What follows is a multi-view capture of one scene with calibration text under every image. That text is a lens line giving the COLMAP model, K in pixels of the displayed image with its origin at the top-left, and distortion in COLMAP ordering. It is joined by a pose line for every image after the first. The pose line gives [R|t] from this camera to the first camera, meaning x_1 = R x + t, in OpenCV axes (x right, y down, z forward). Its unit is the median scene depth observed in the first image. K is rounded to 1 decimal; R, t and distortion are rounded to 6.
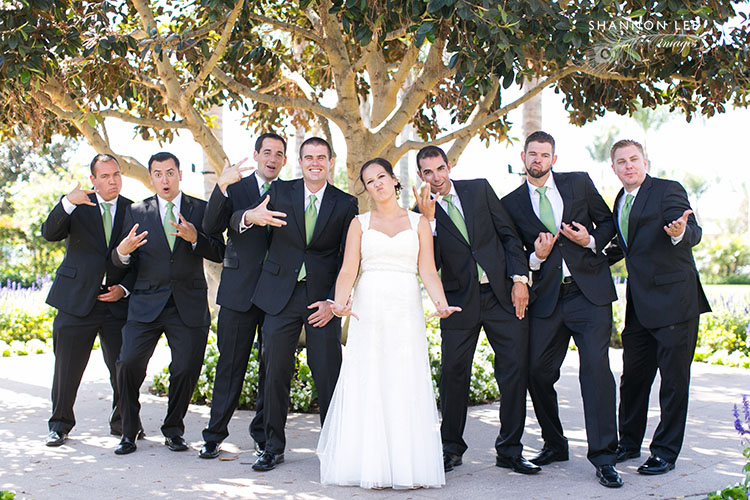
lens RADIAL K [[1123.1, 0, 367.8], [0, 1123.1, 252.3], [0, 0, 1]] dist [0.014323, 0.000000]
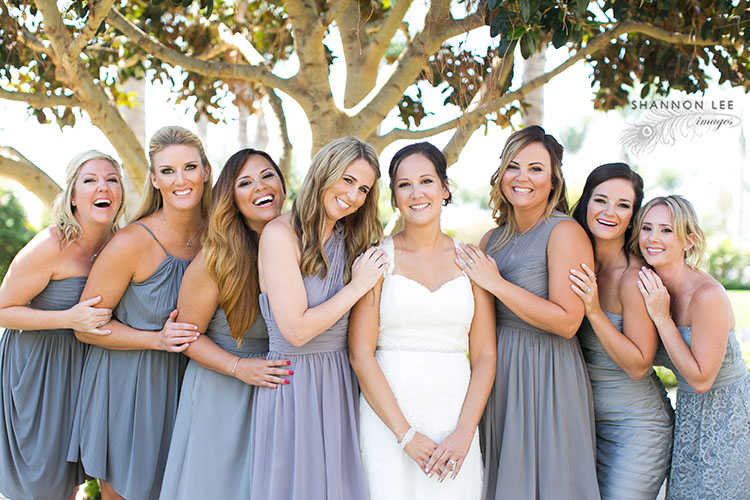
lens RADIAL K [[1196.1, 0, 372.0], [0, 1196.1, 254.9], [0, 0, 1]] dist [-0.021090, 0.000000]
pose [[0.998856, 0.003750, 0.047672, -0.012943], [-0.004090, 0.999967, 0.007032, -0.020016], [-0.047644, -0.007219, 0.998838, 0.204340]]
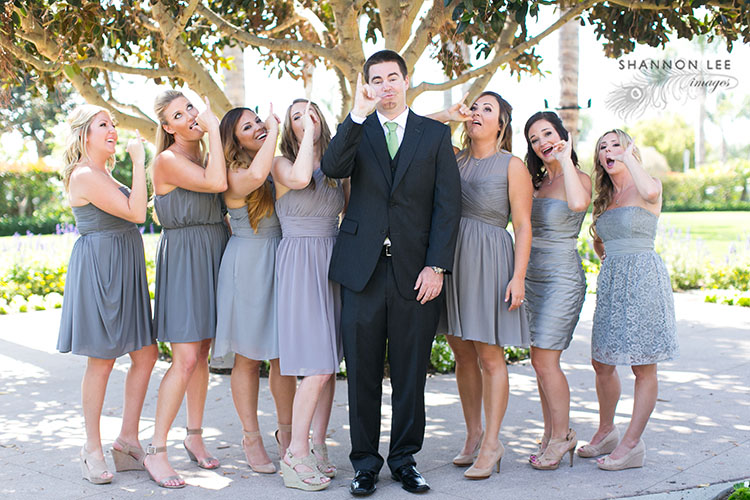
lens RADIAL K [[1123.1, 0, 372.4], [0, 1123.1, 244.3], [0, 0, 1]] dist [0.014323, 0.000000]
pose [[0.998717, -0.019271, -0.046836, 0.030787], [0.021840, 0.998249, 0.054972, -0.014736], [0.045695, -0.055925, 0.997389, 0.055644]]
